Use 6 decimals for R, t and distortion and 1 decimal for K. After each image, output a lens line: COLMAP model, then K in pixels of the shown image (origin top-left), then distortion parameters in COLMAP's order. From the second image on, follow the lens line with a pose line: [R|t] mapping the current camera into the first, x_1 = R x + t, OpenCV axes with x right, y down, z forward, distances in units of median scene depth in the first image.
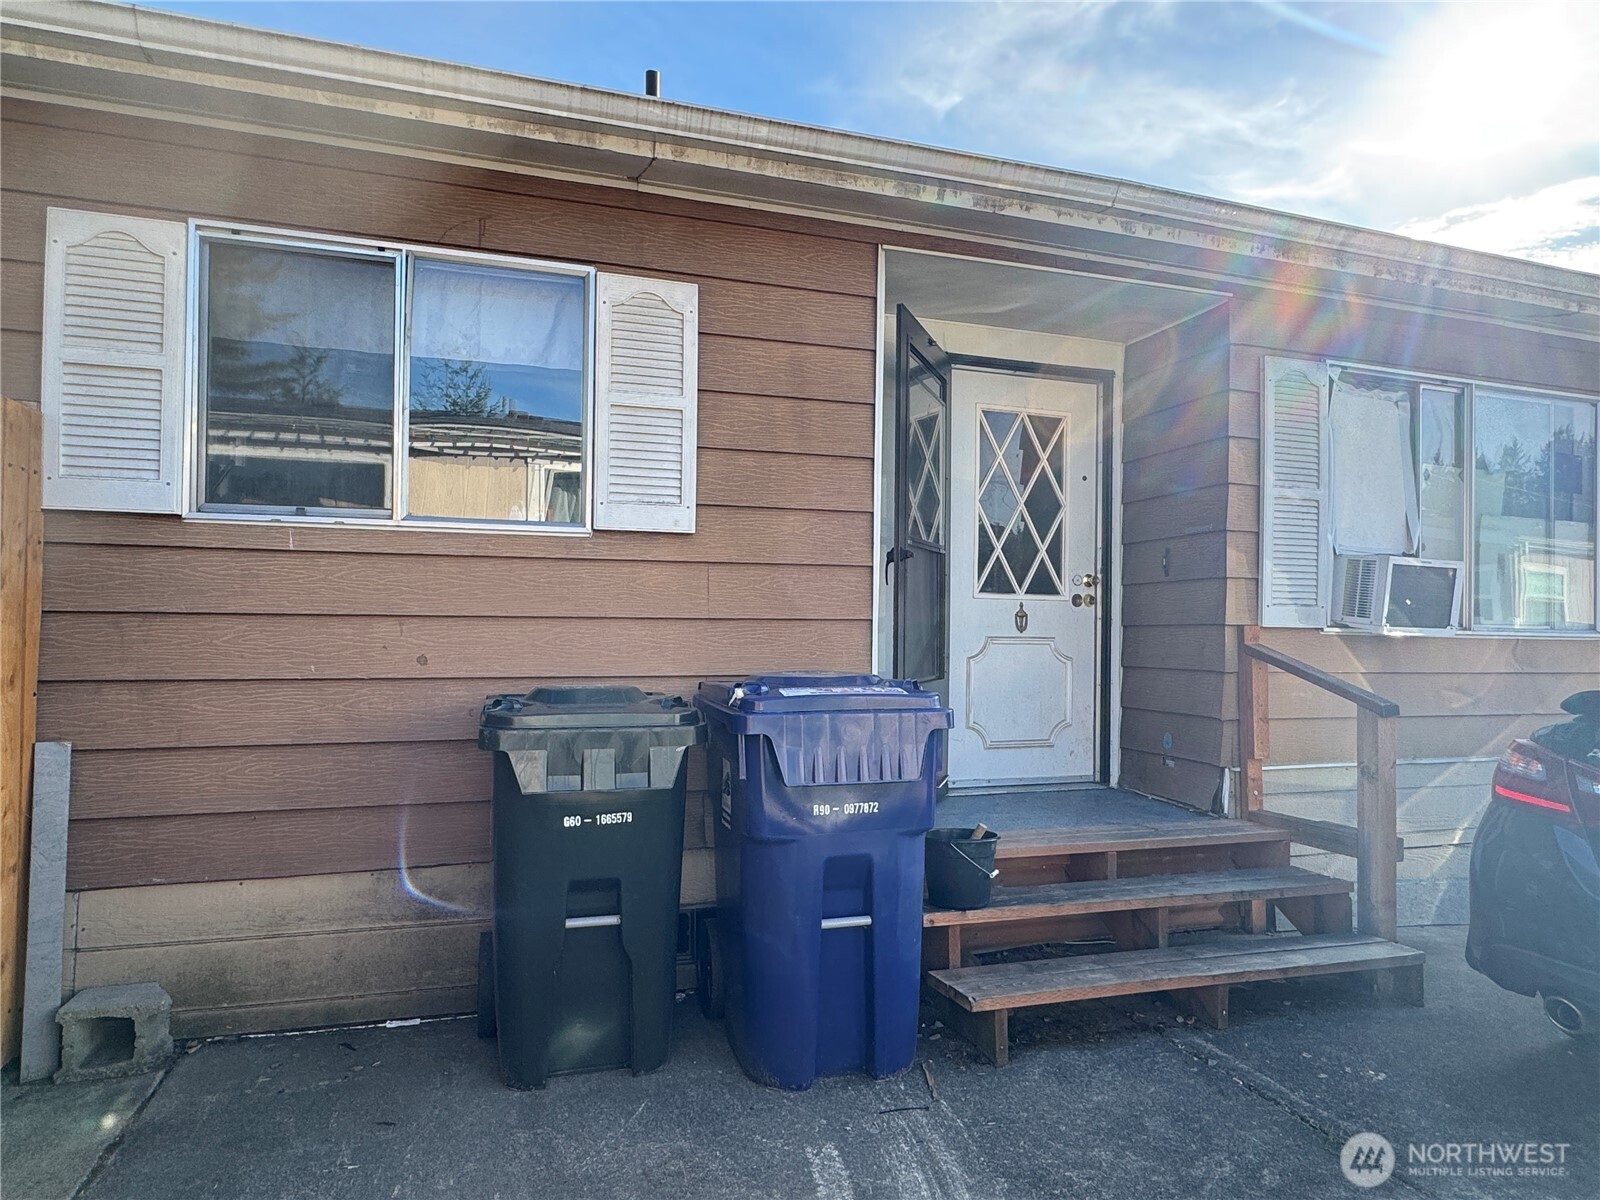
lens RADIAL K [[959.4, 0, 803.0], [0, 959.4, 606.3], [0, 0, 1]] dist [-0.012836, 0.010444]
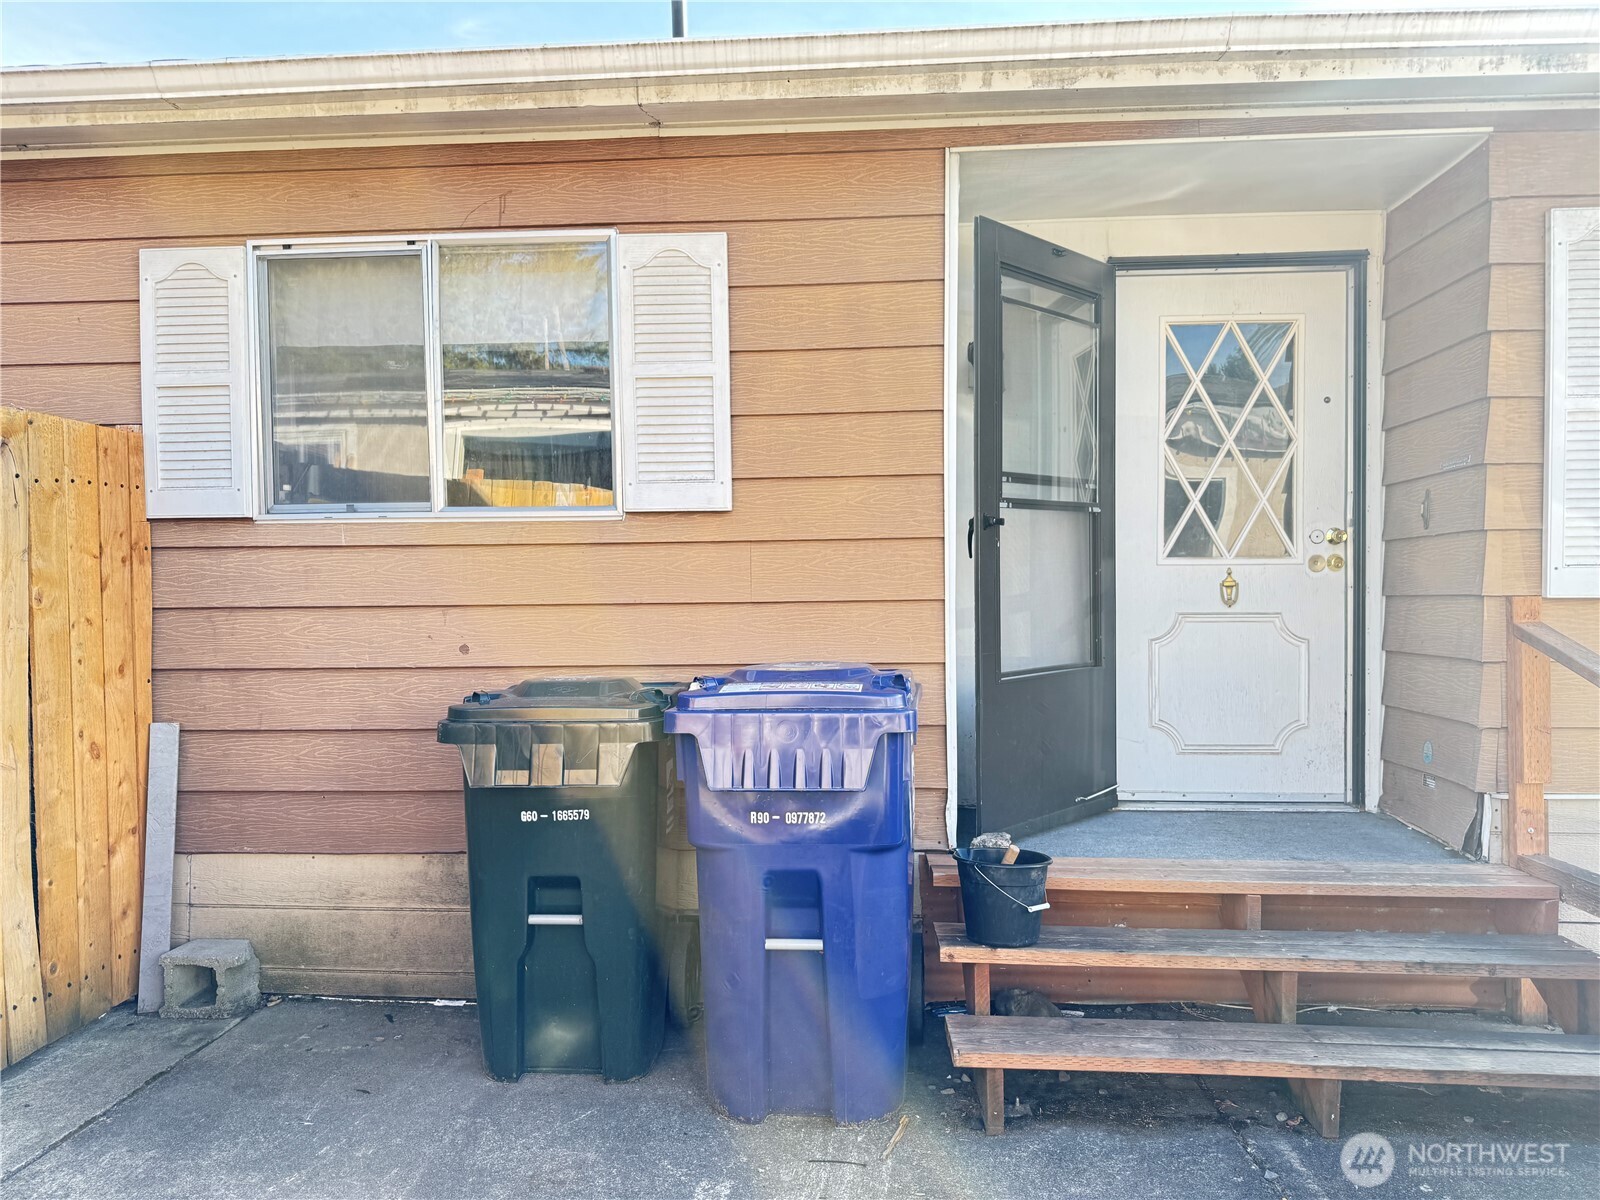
lens RADIAL K [[1123.9, 0, 795.8], [0, 1123.9, 610.5], [0, 0, 1]] dist [0.031643, -0.040975]
pose [[0.928607, -0.011772, -0.370879, 0.378663], [0.026308, 0.999070, 0.034160, -0.016606], [0.370132, -0.041478, 0.928053, 0.029159]]
